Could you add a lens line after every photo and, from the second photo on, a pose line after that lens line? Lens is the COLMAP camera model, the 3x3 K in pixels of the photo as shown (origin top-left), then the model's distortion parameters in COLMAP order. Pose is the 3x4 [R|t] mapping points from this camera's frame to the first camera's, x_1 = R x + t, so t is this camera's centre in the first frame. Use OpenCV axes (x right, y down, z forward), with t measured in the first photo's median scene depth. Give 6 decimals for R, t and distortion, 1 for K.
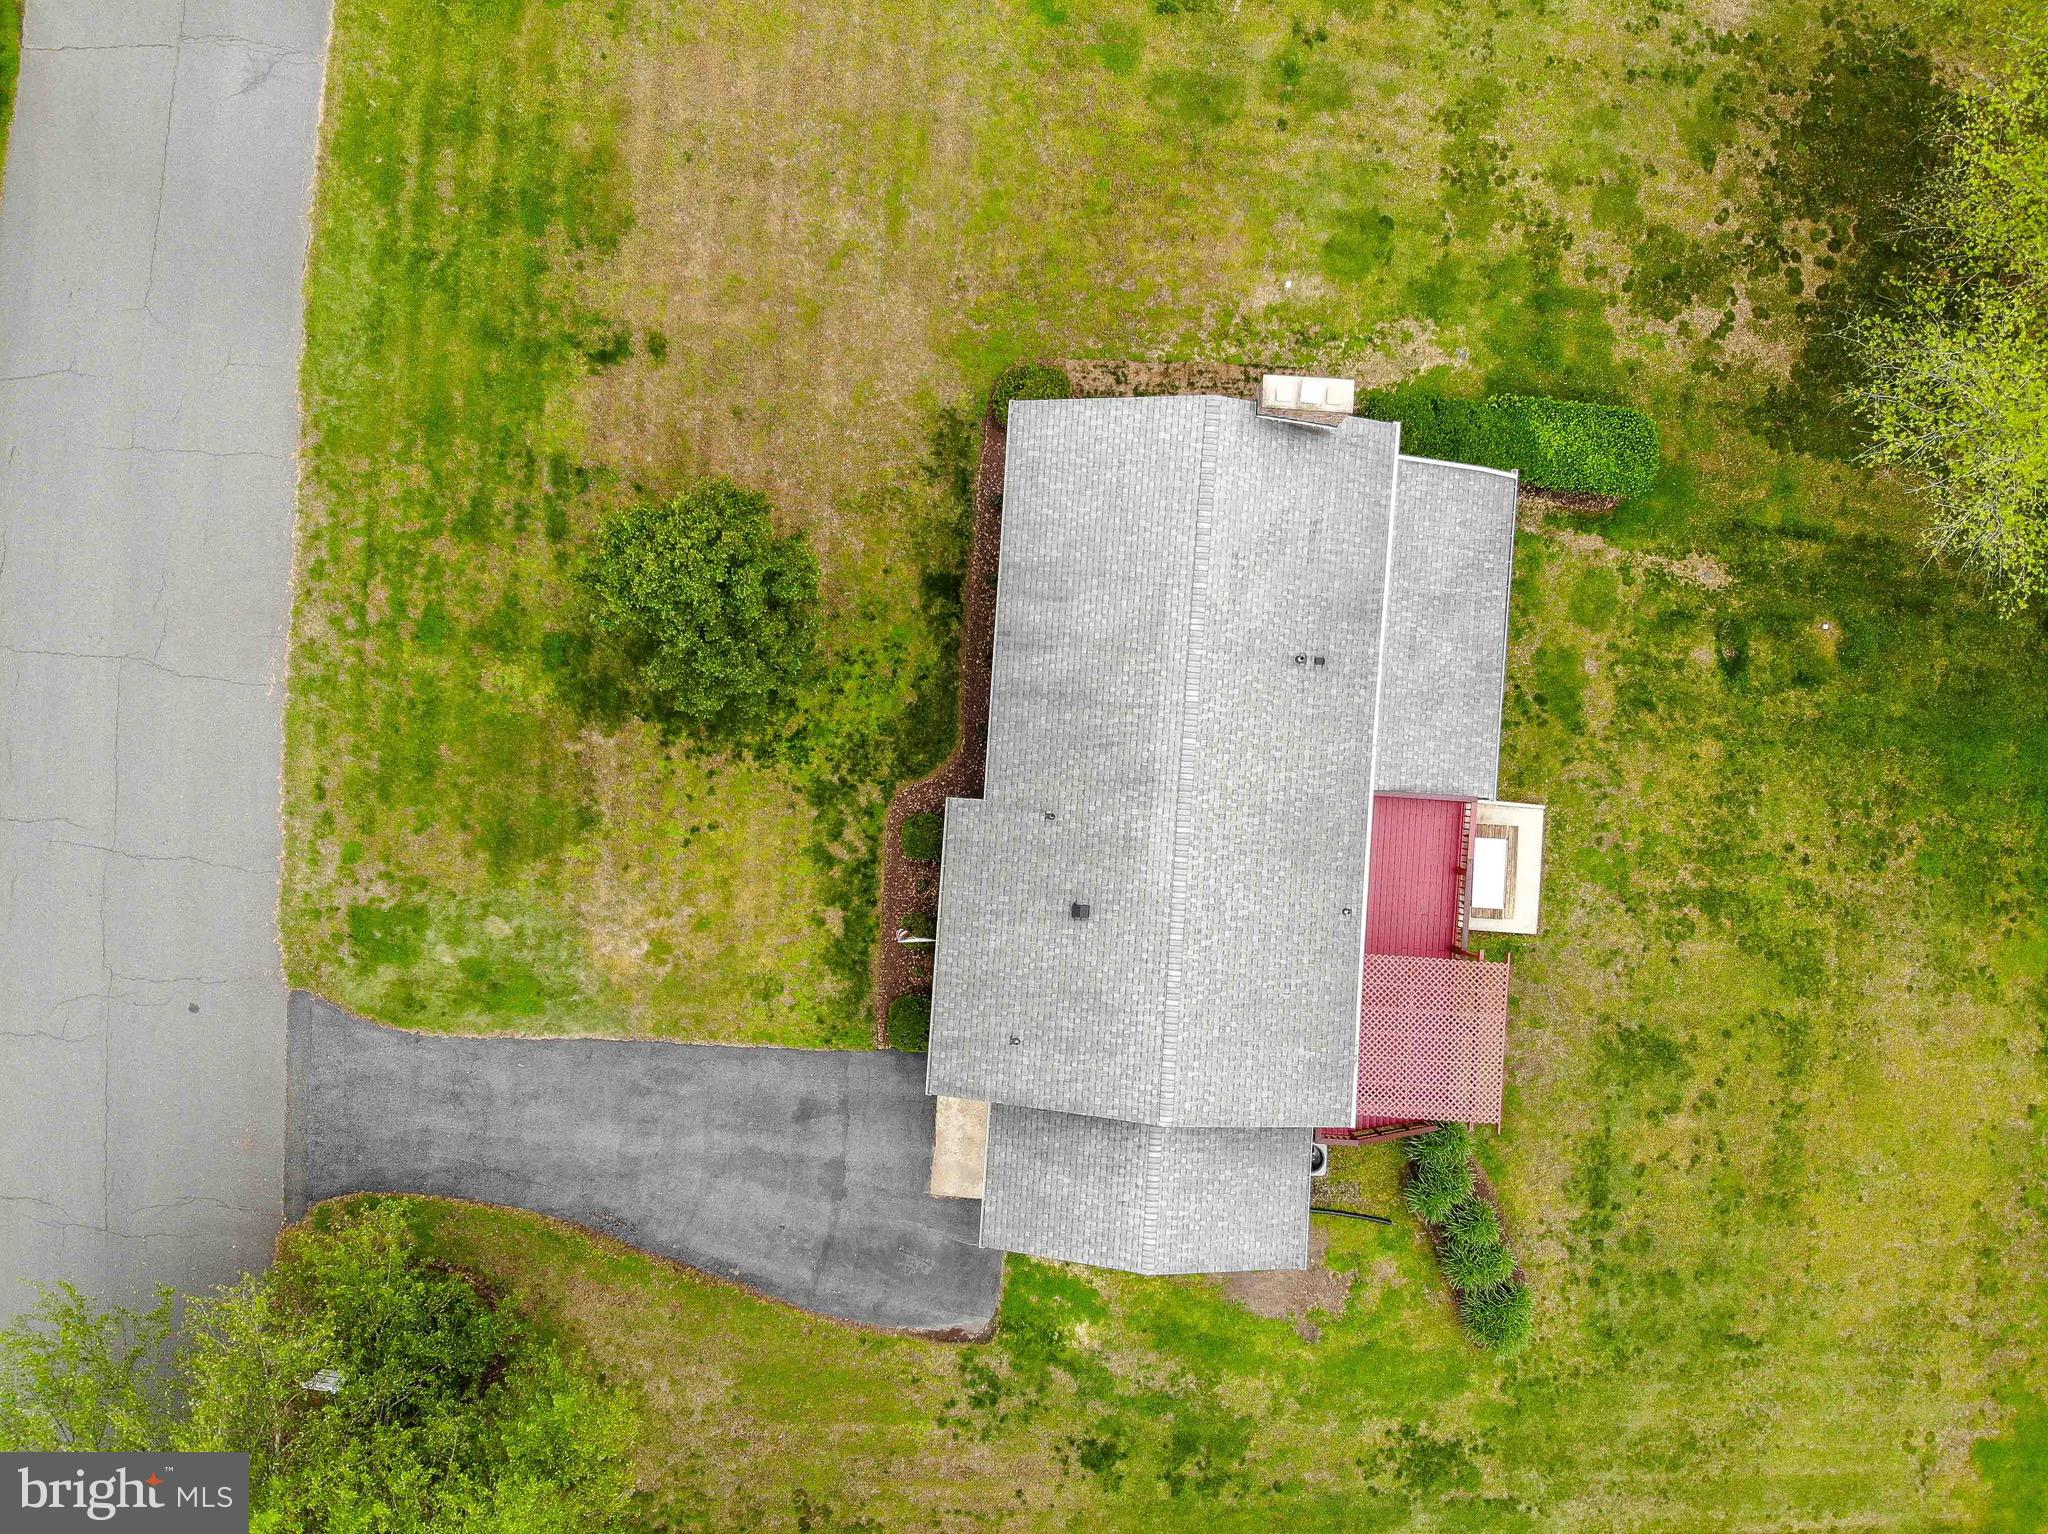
lens RADIAL K [[1501.2, 0, 1034.8], [0, 1501.2, 778.7], [0, 0, 1]] dist [0.070522, -0.194015]
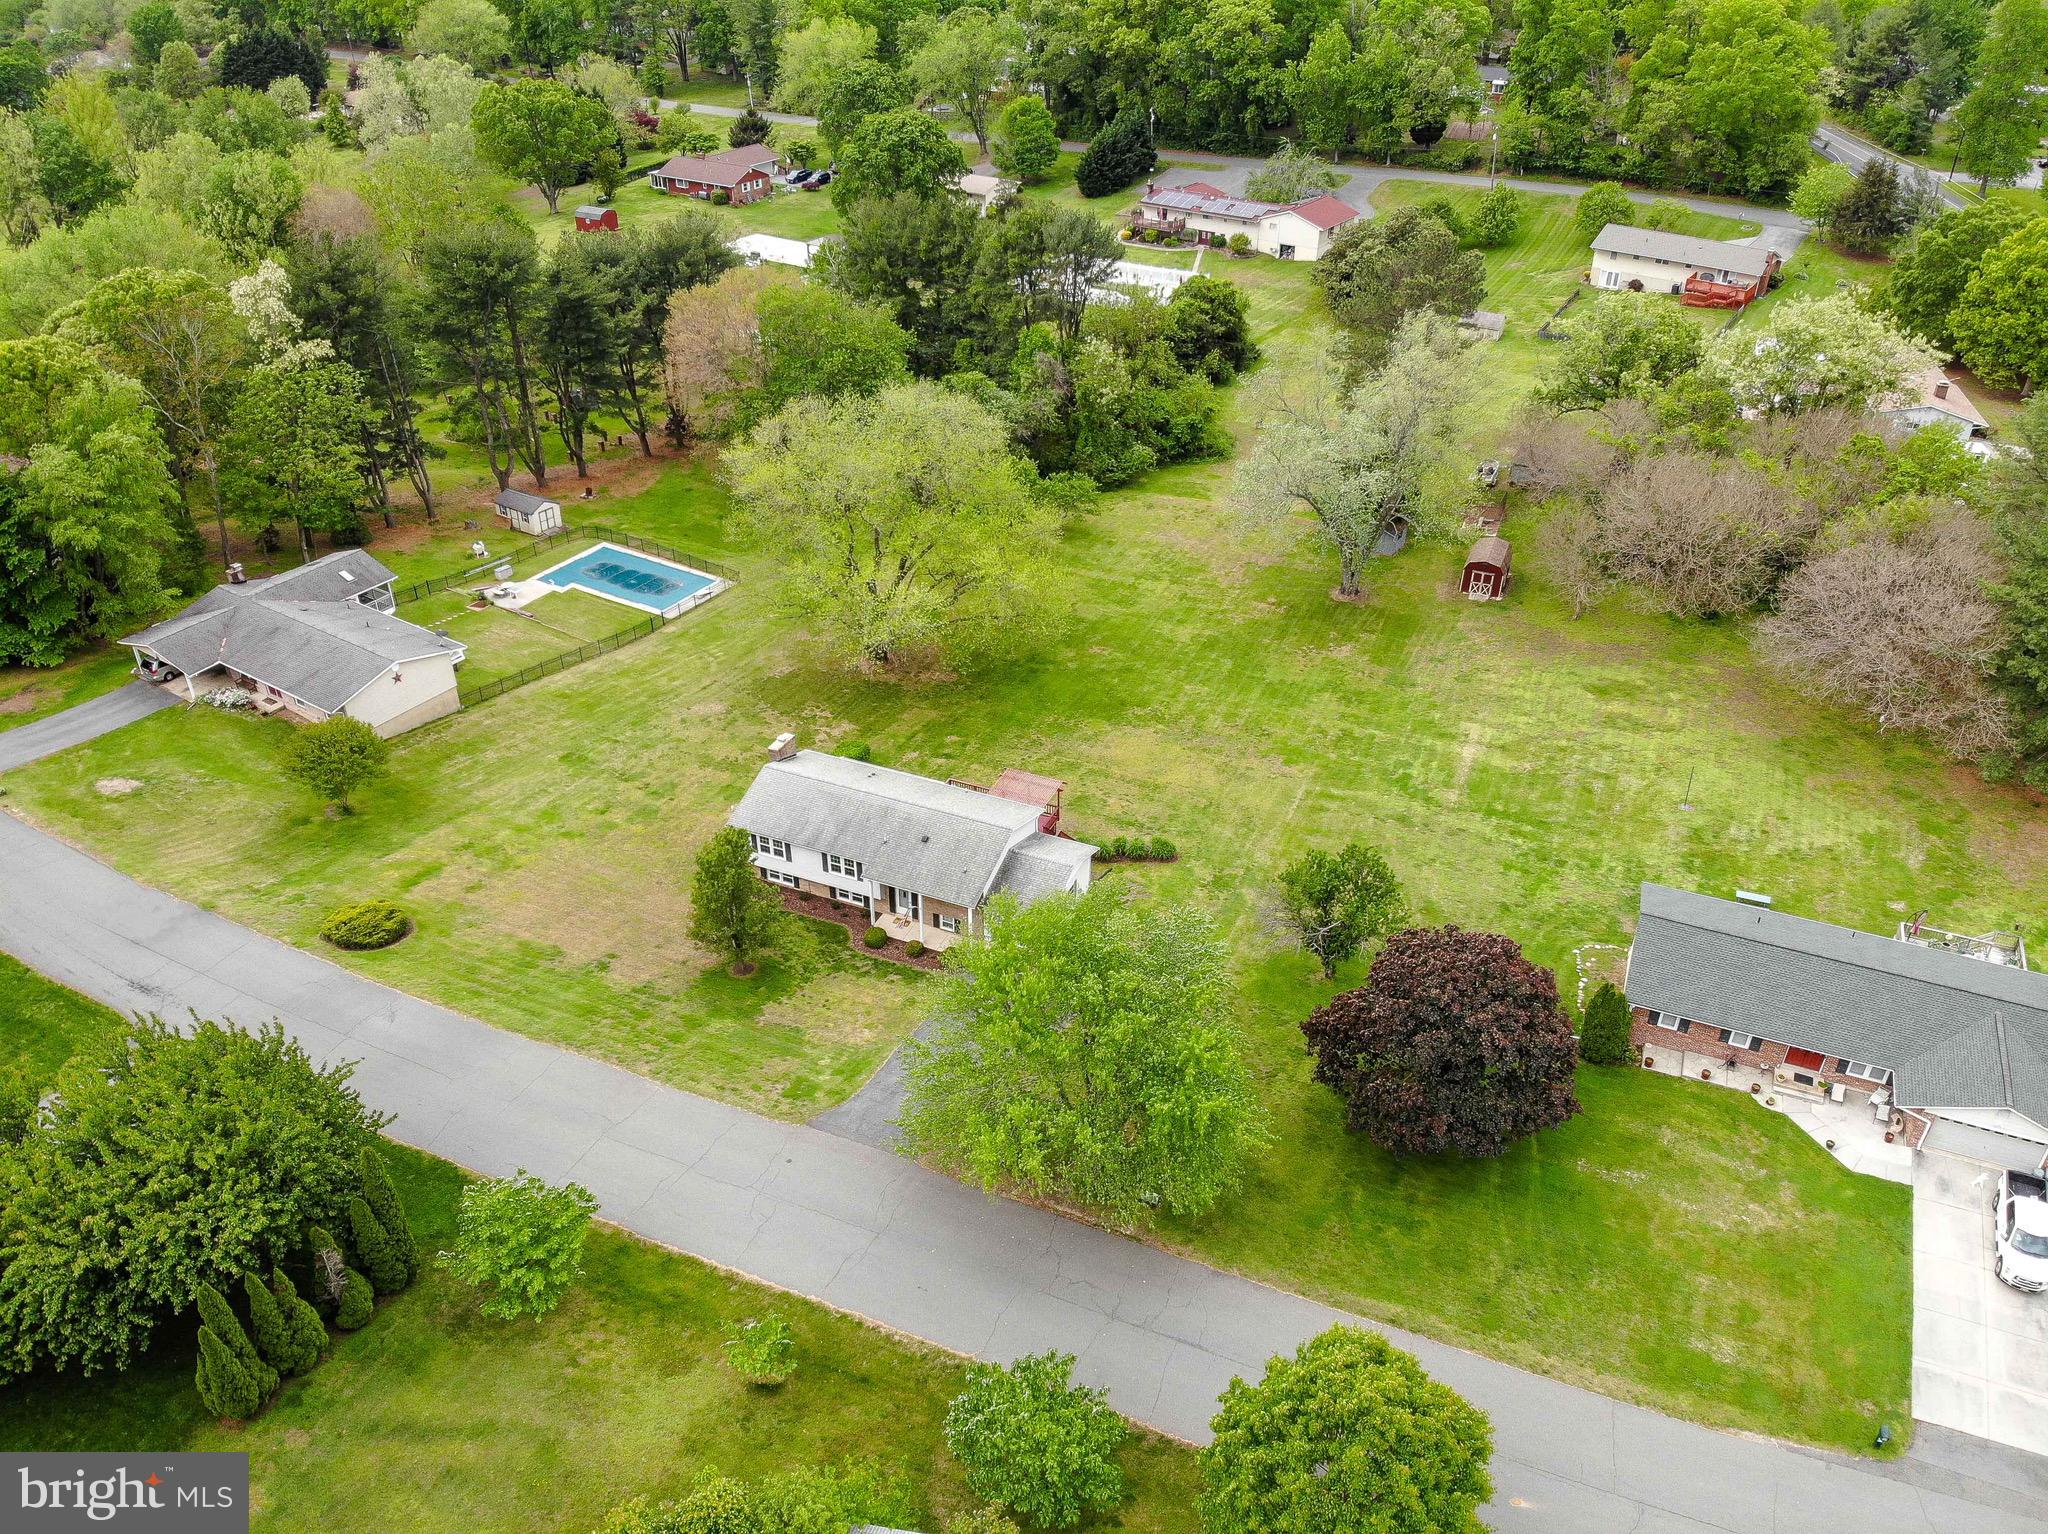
lens RADIAL K [[1501.2, 0, 1026.1], [0, 1501.2, 769.6], [0, 0, 1]] dist [0.070522, -0.194015]
pose [[0.340900, -0.520487, 0.782866, -1.557720], [0.940079, 0.194164, -0.280269, 0.799155], [-0.006128, 0.831501, 0.555490, -0.403354]]
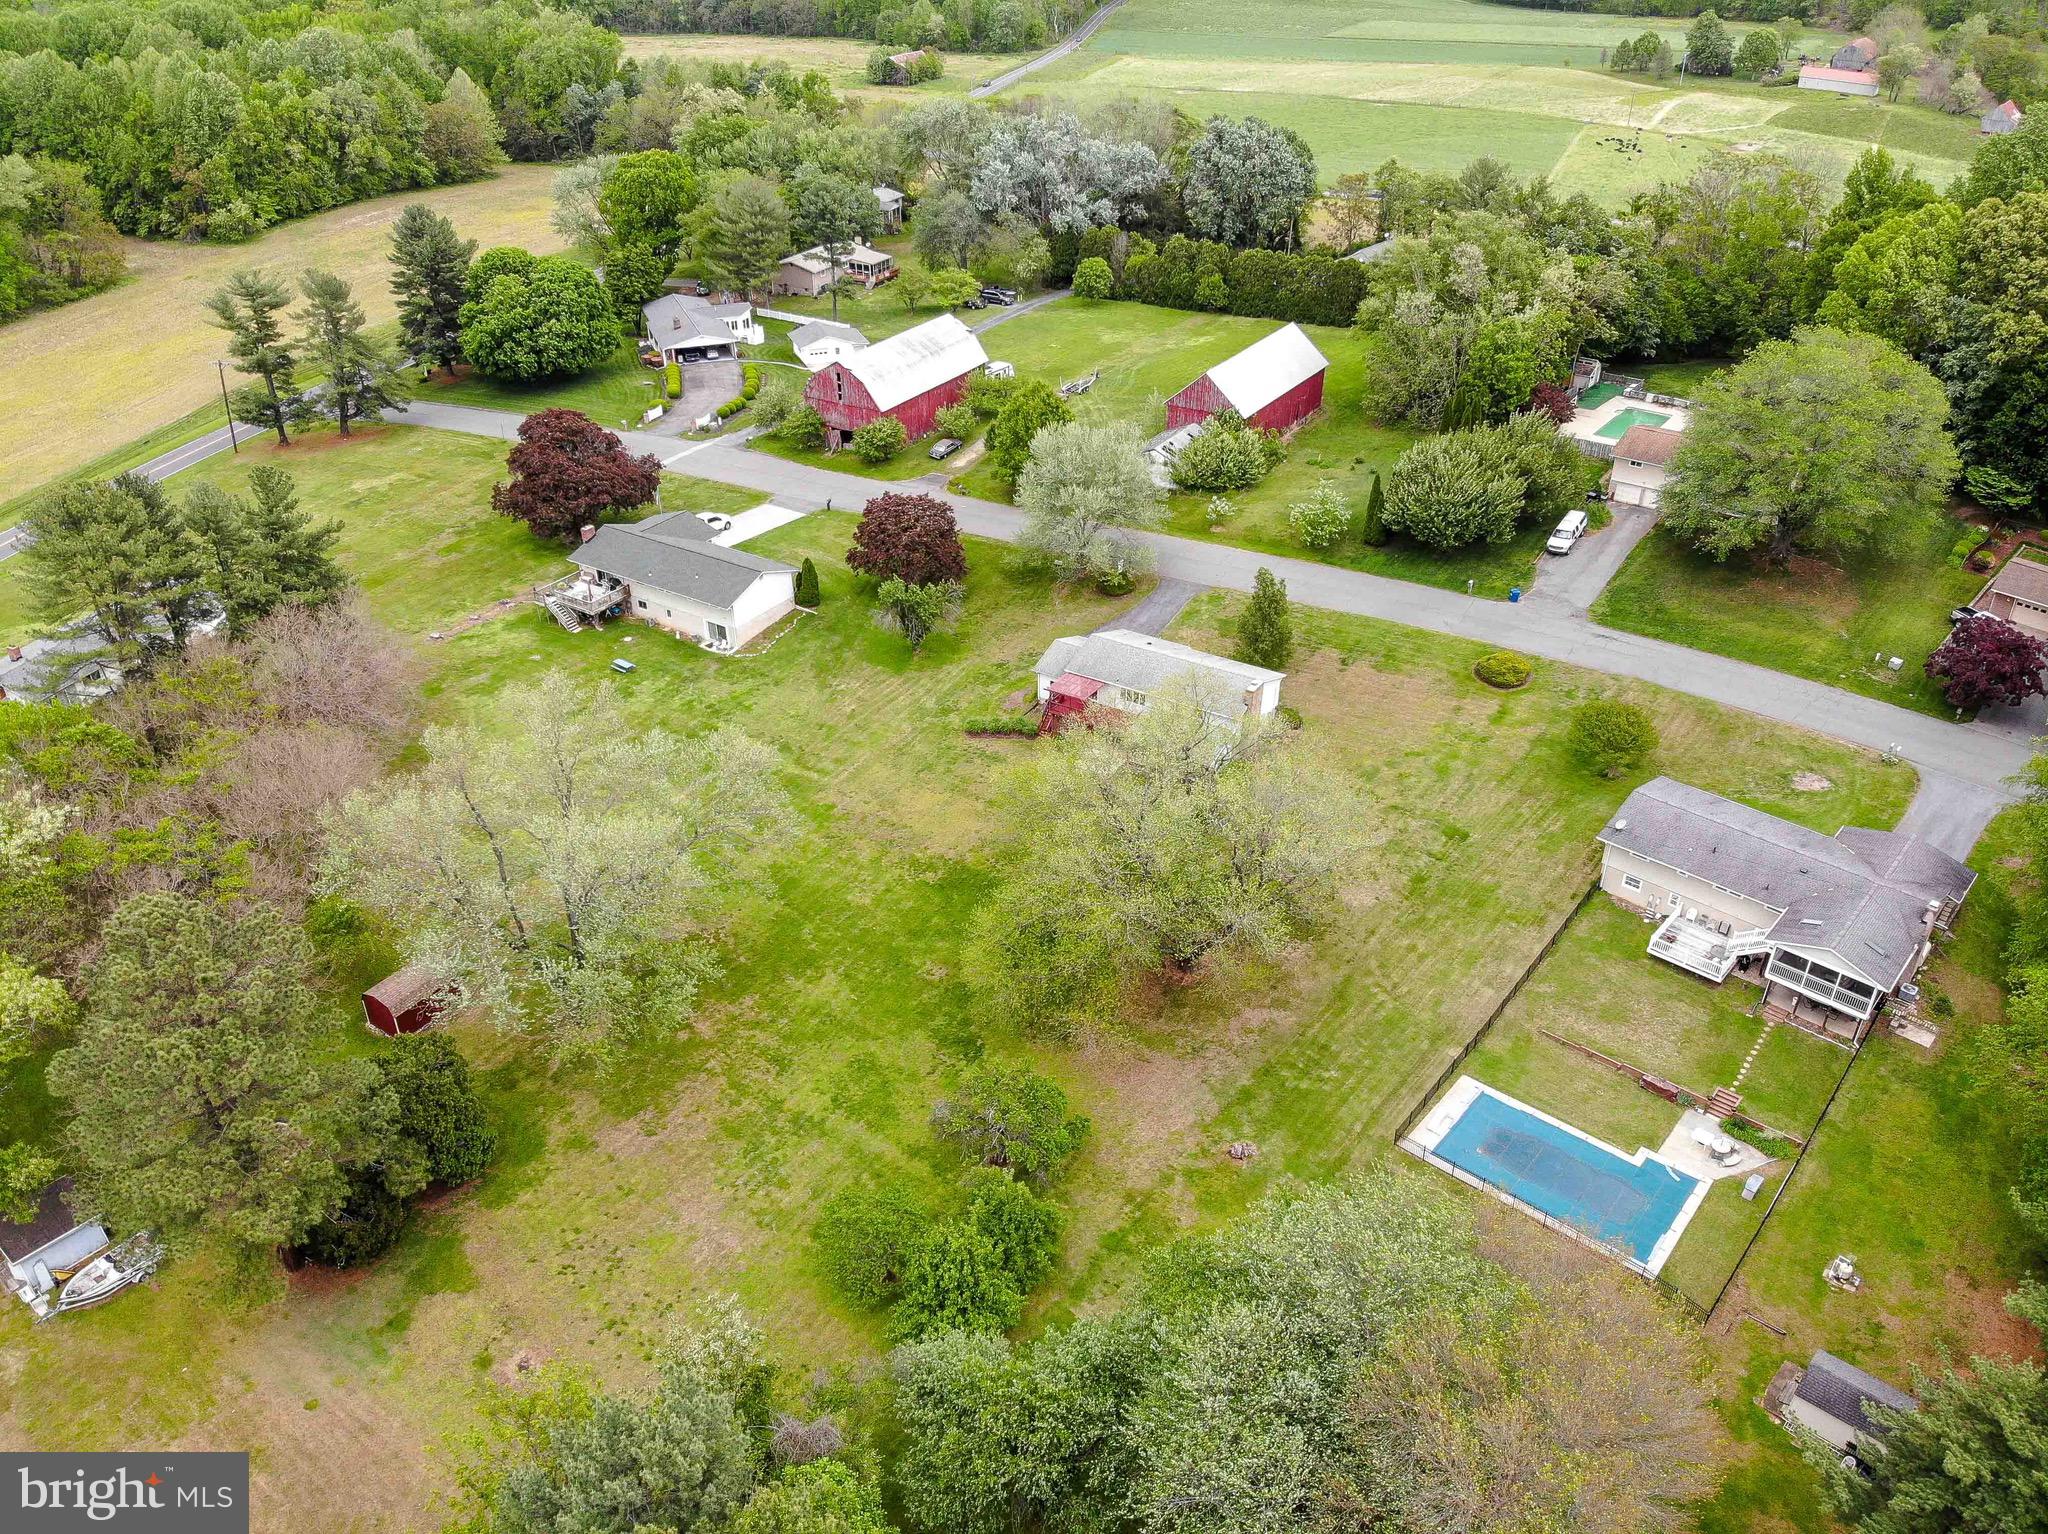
lens RADIAL K [[1501.2, 0, 1020.8], [0, 1501.2, 763.8], [0, 0, 1]] dist [0.070522, -0.194015]
pose [[-0.486034, 0.448790, -0.749906, 2.780299], [-0.873886, -0.240047, 0.422730, -1.138993], [0.009704, 0.860793, 0.508862, -0.586251]]
